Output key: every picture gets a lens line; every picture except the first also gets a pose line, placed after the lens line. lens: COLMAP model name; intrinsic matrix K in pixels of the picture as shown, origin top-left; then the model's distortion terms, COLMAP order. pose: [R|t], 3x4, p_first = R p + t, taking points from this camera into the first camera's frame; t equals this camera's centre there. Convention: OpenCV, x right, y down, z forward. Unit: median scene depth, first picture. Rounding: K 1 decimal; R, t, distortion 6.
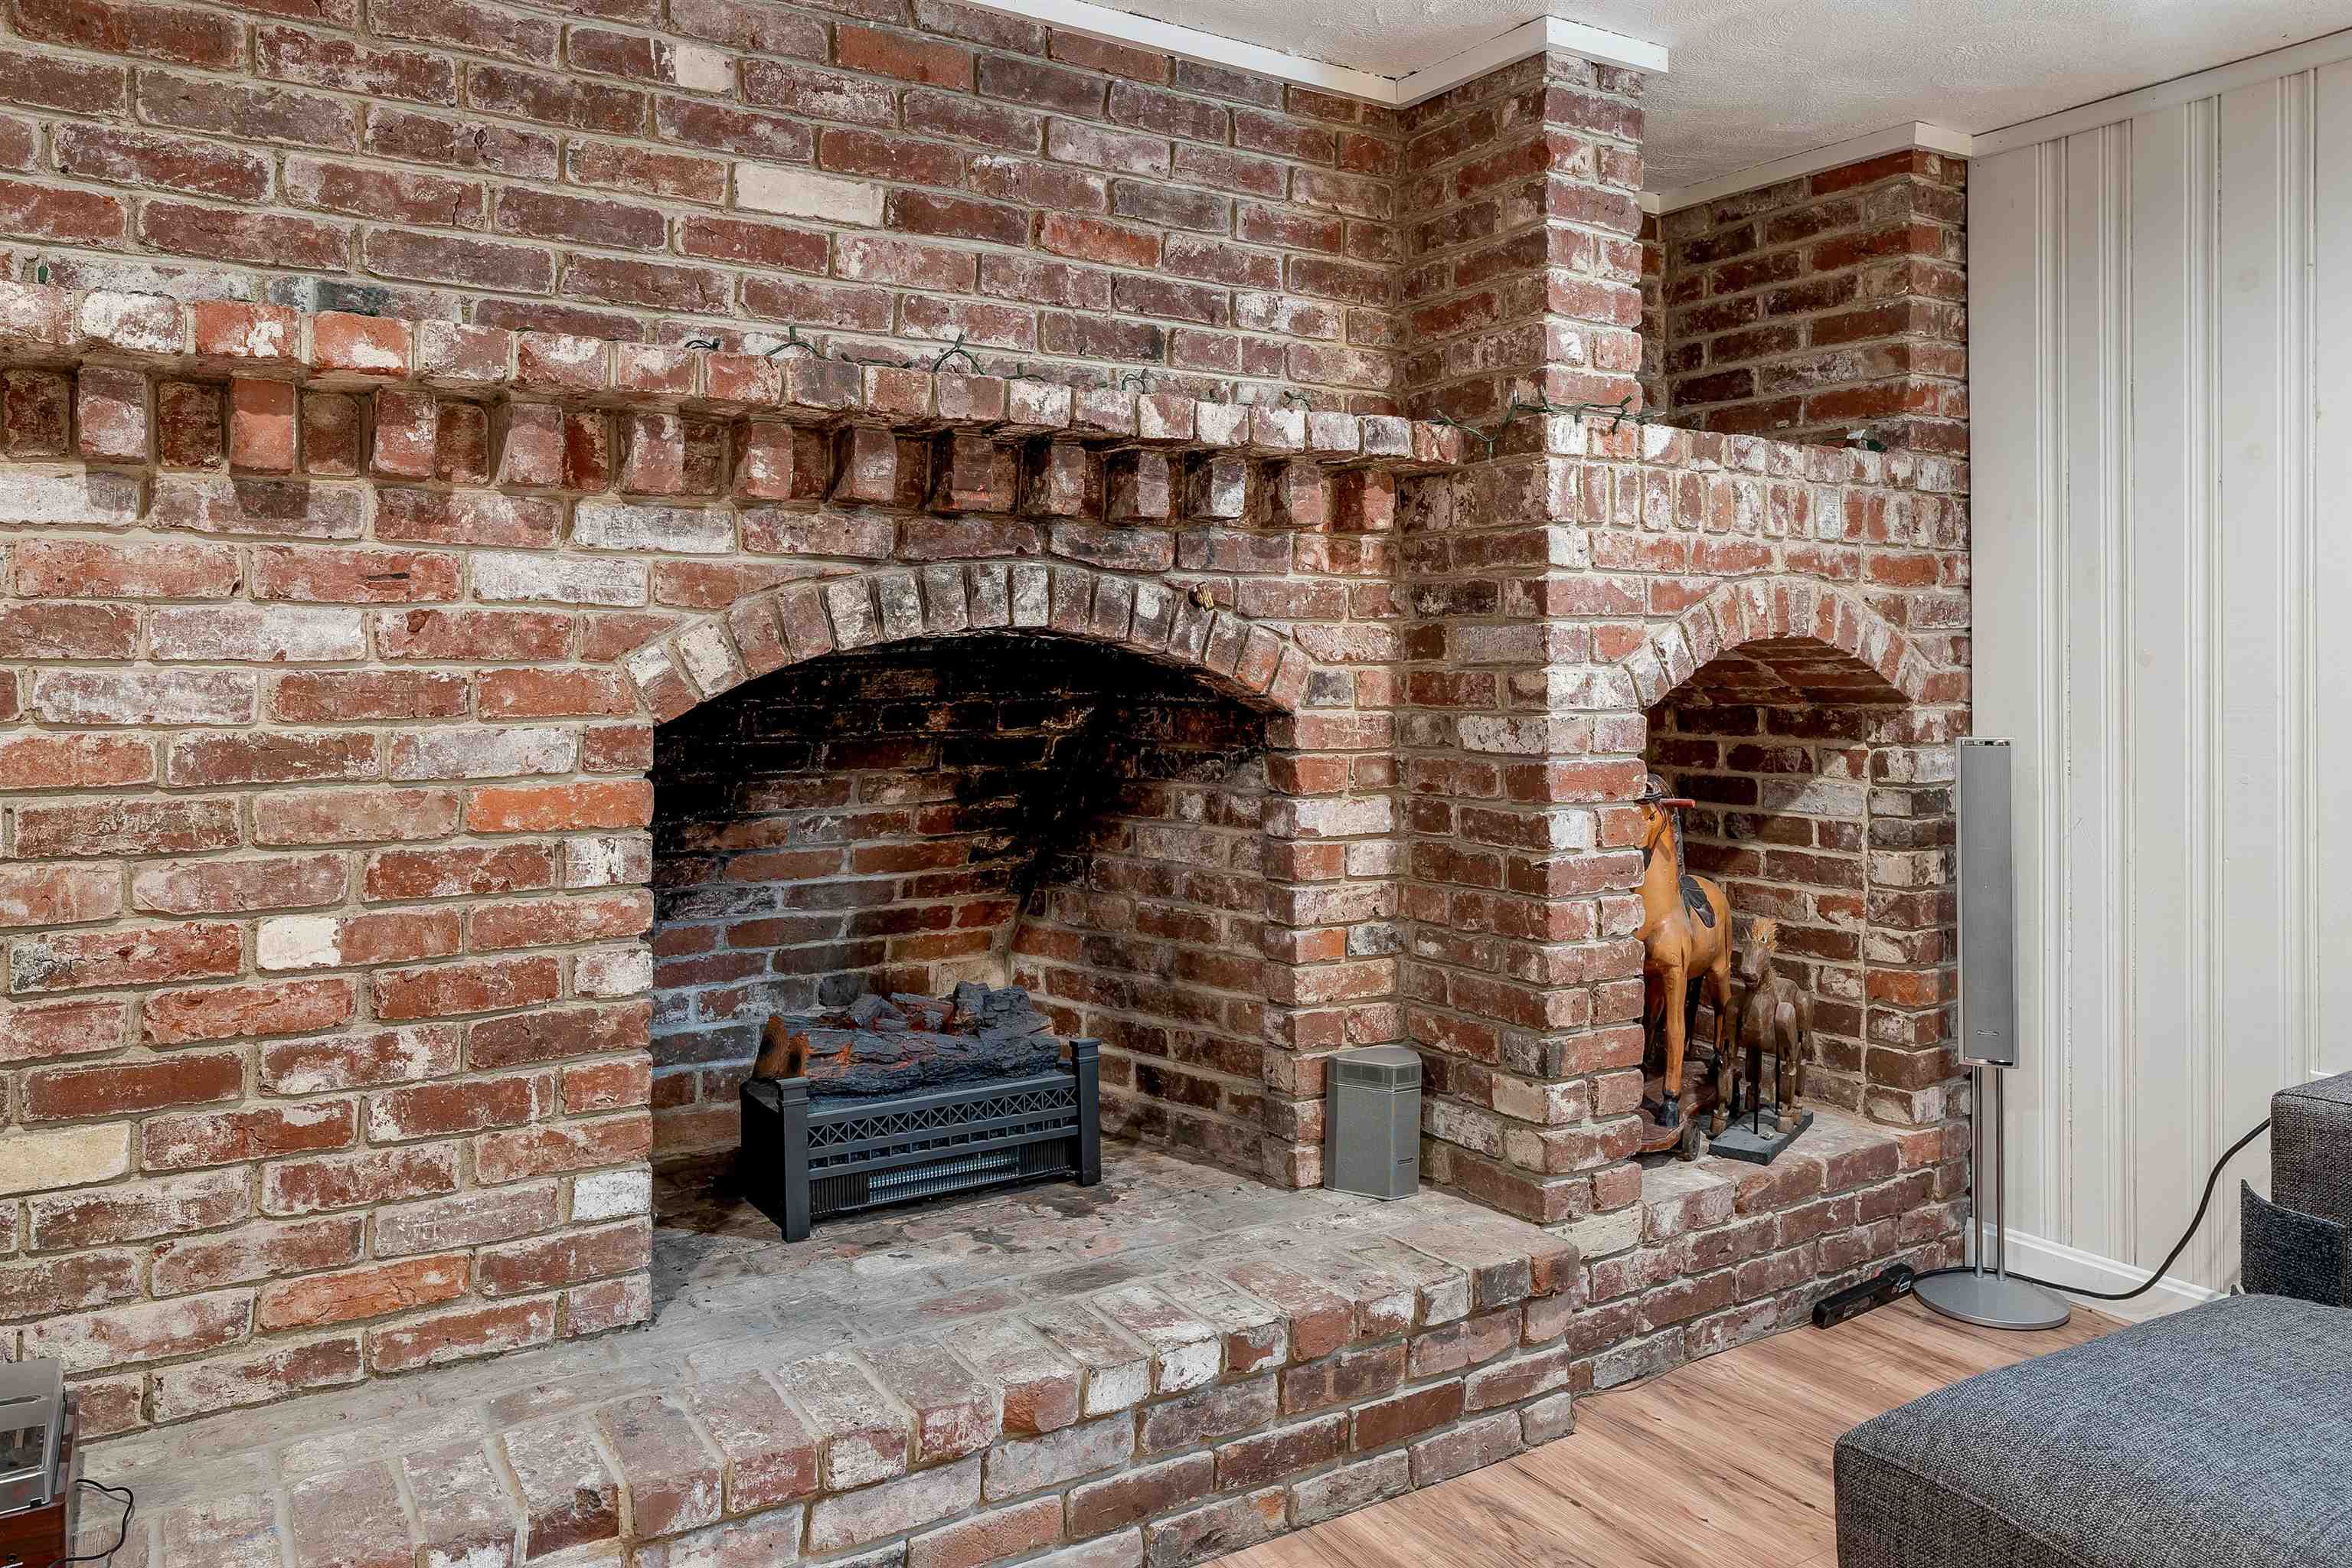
lens RADIAL K [[1639.1, 0, 1182.2], [0, 1639.1, 668.6], [0, 0, 1]] dist [0.001448, -0.000944]
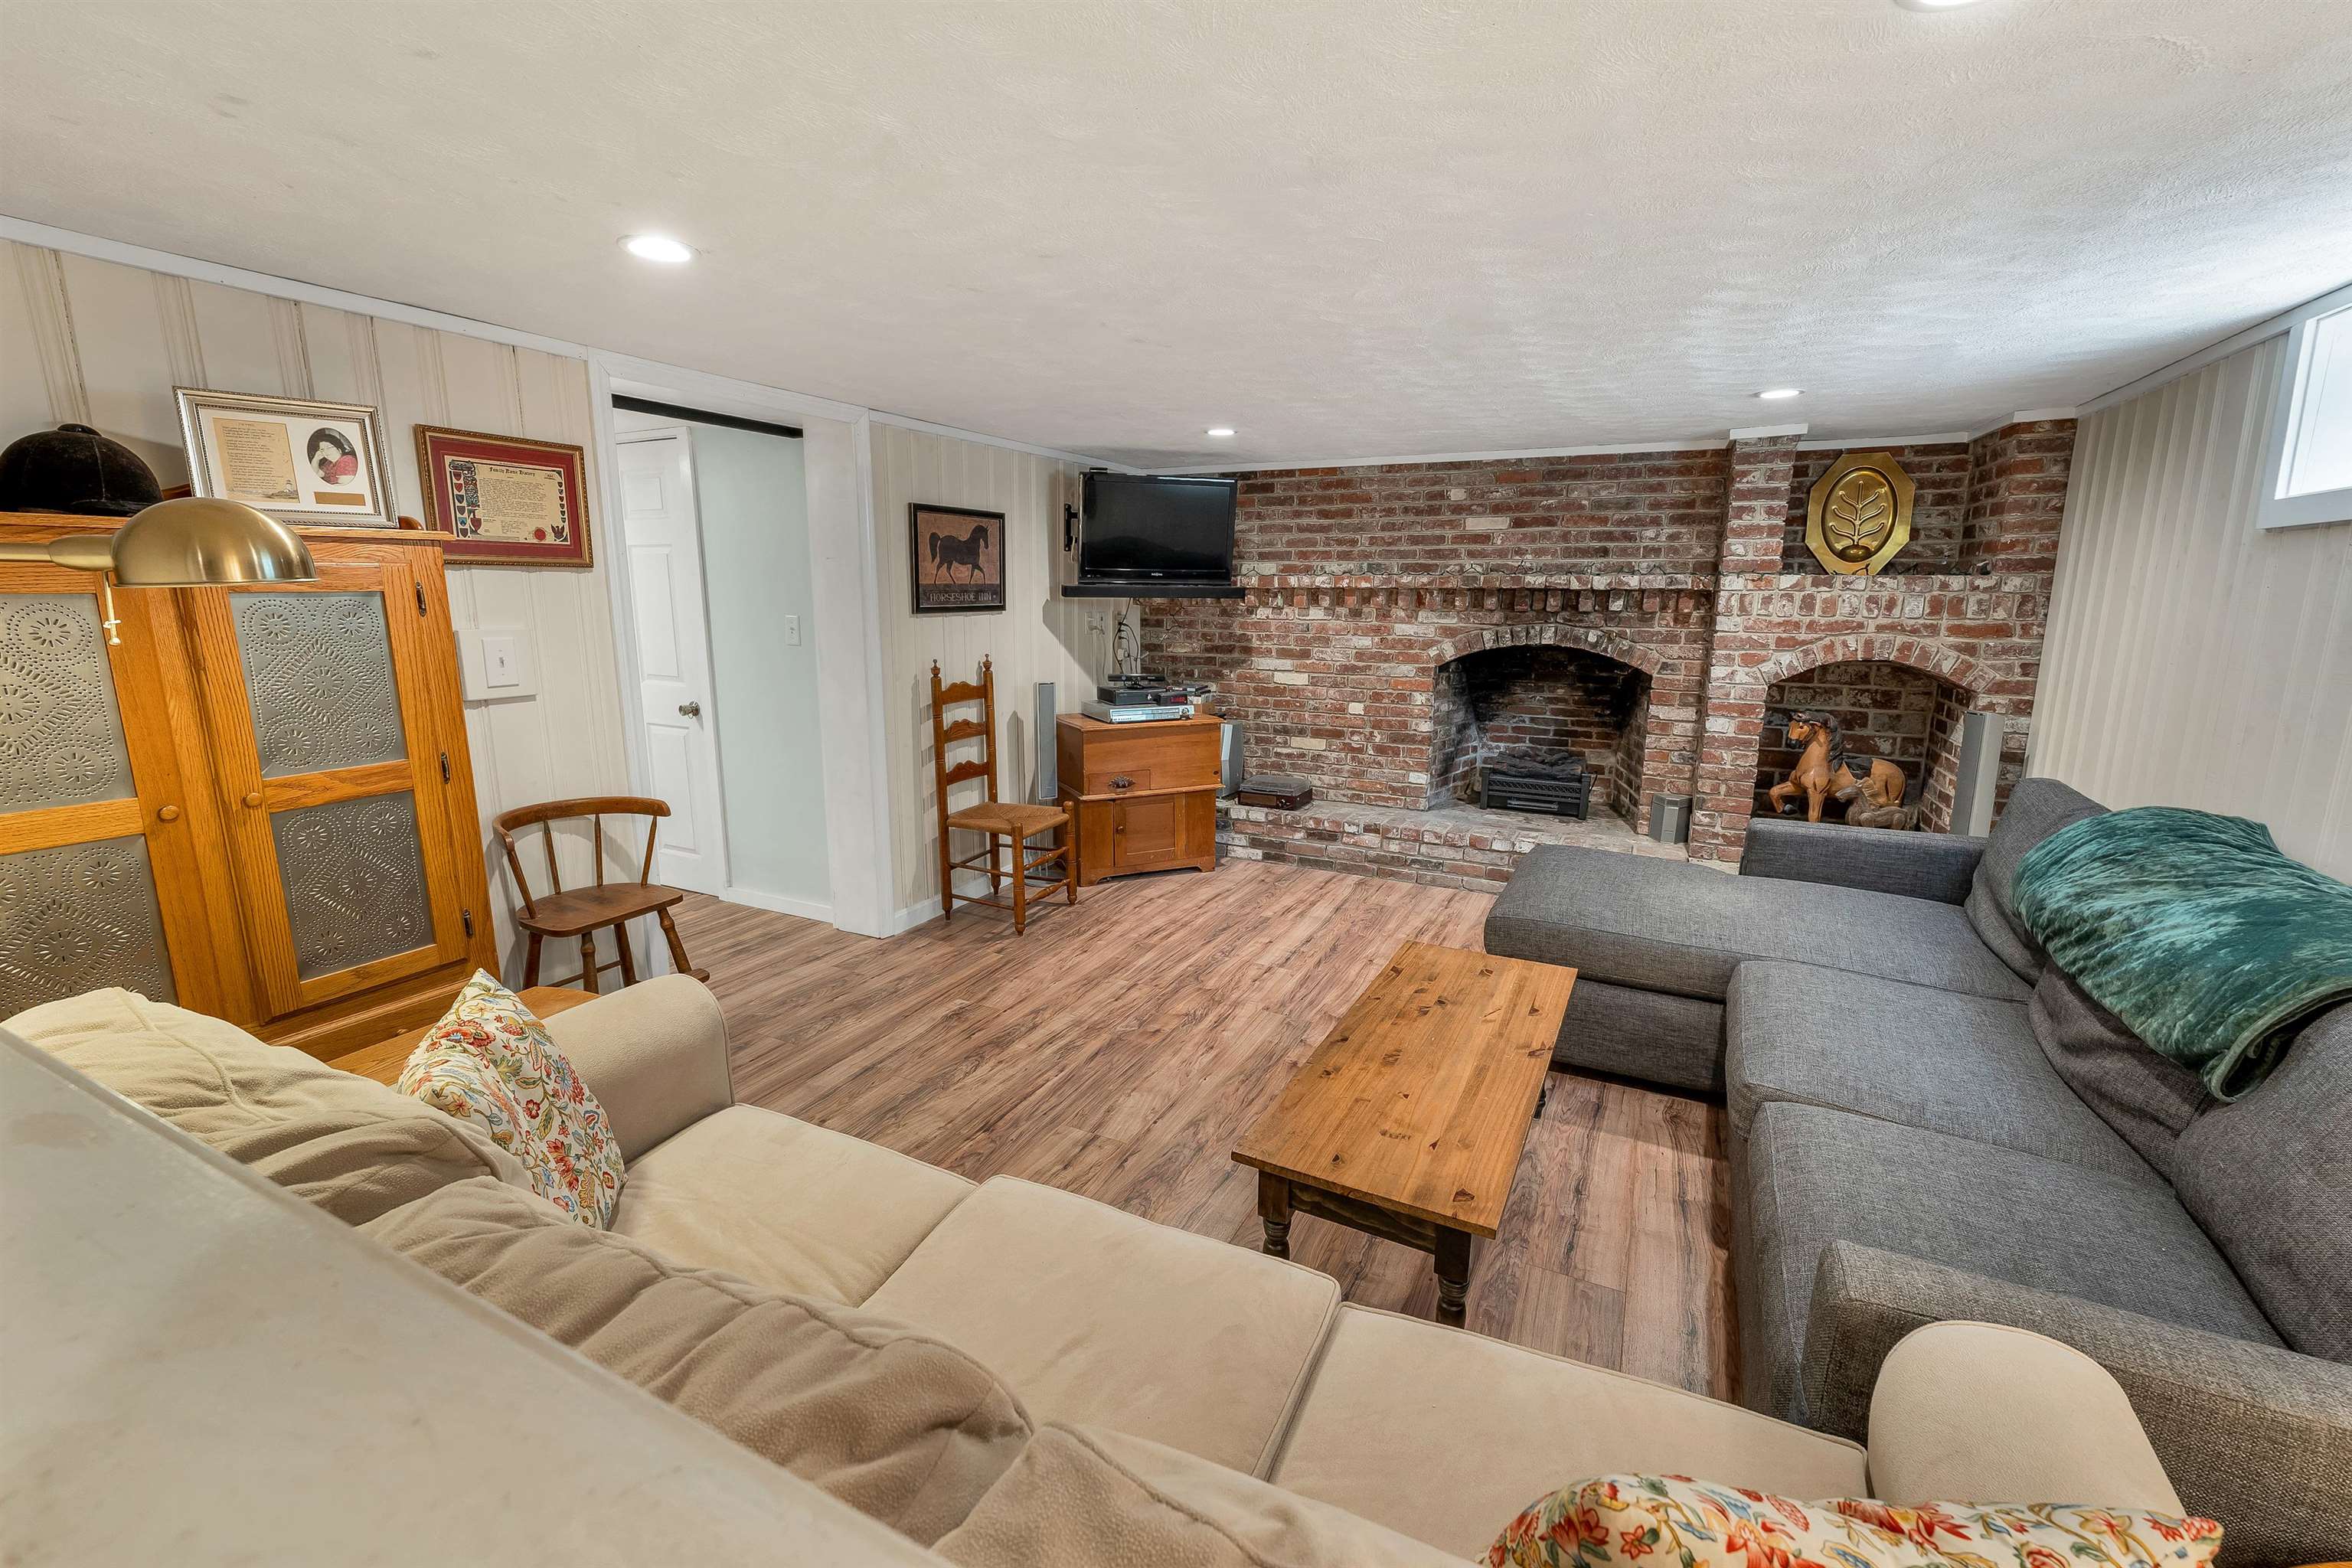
lens RADIAL K [[960.1, 0, 1175.8], [0, 960.1, 781.7], [0, 0, 1]] dist [0.000708, -0.000409]
pose [[0.523867, 0.171938, -0.834267, 1.302565], [-0.008063, 0.980373, 0.196986, -0.141420], [0.851762, -0.096468, 0.514971, -0.750746]]
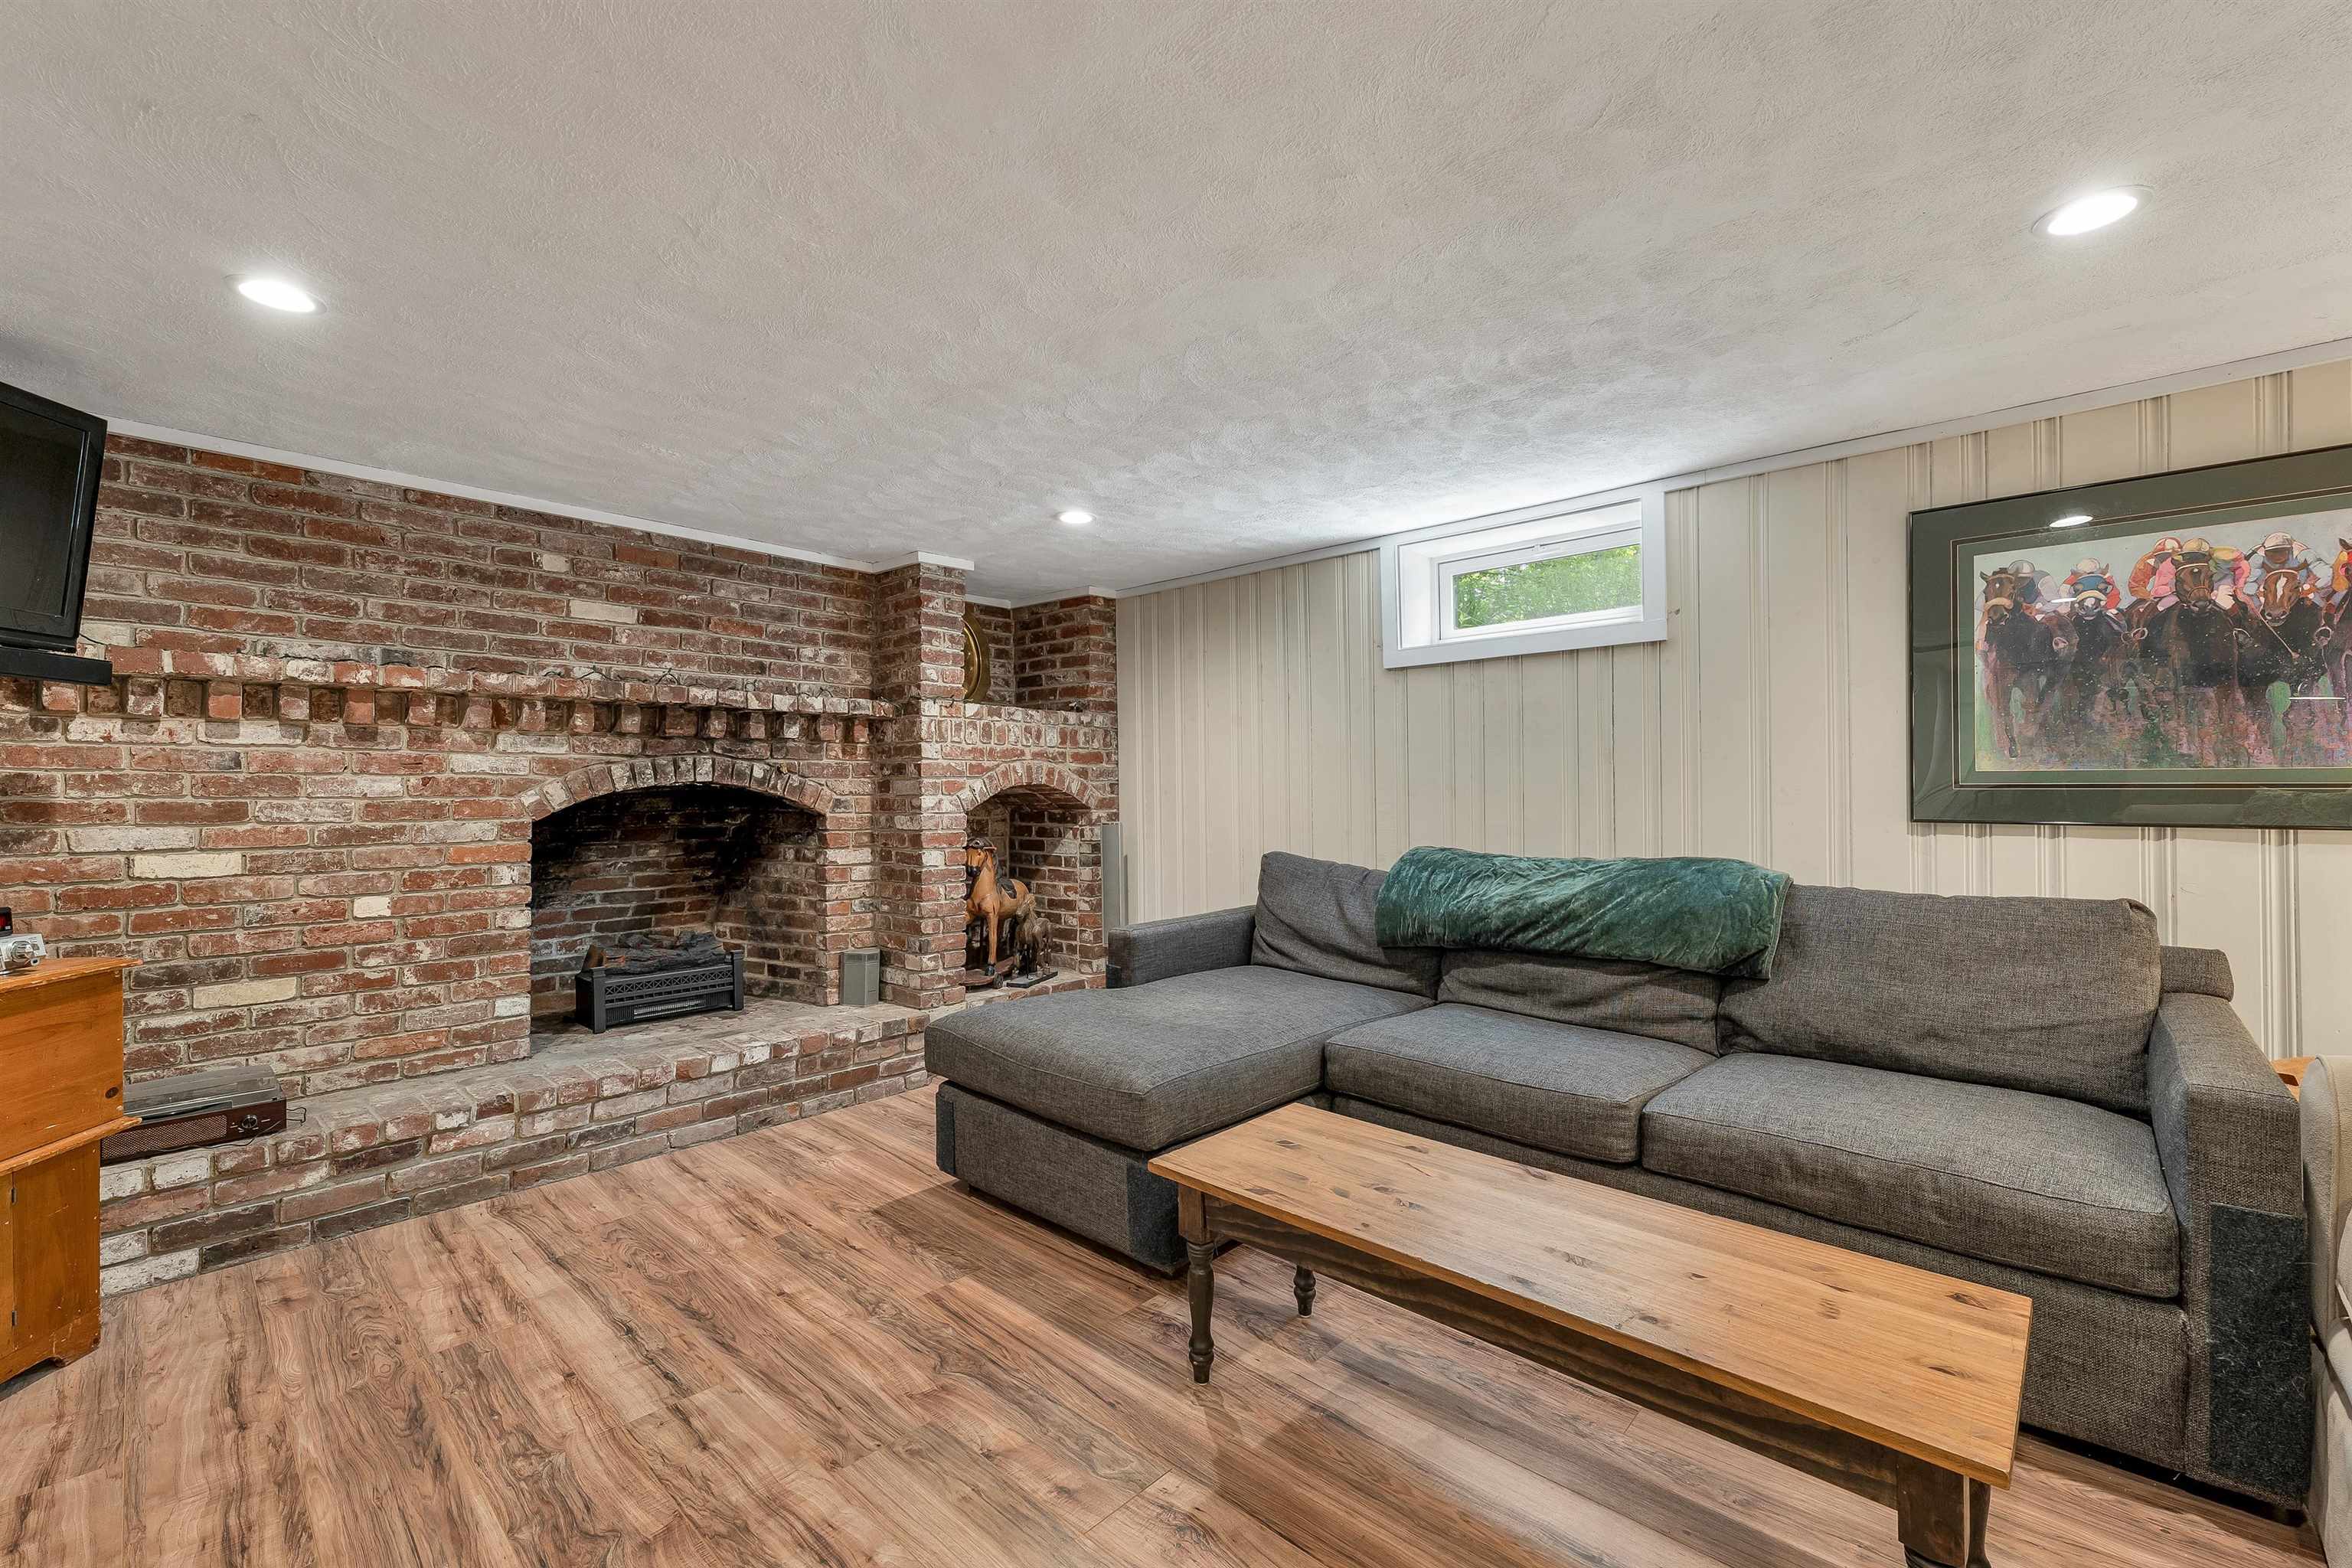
lens RADIAL K [[960.1, 0, 1175.8], [0, 960.1, 781.7], [0, 0, 1]] dist [0.000708, -0.000409]
pose [[0.964958, -0.000402, 0.262405, 0.238781], [0.003624, 0.999924, -0.011795, -0.005462], [-0.262380, 0.012333, 0.964886, -0.667252]]
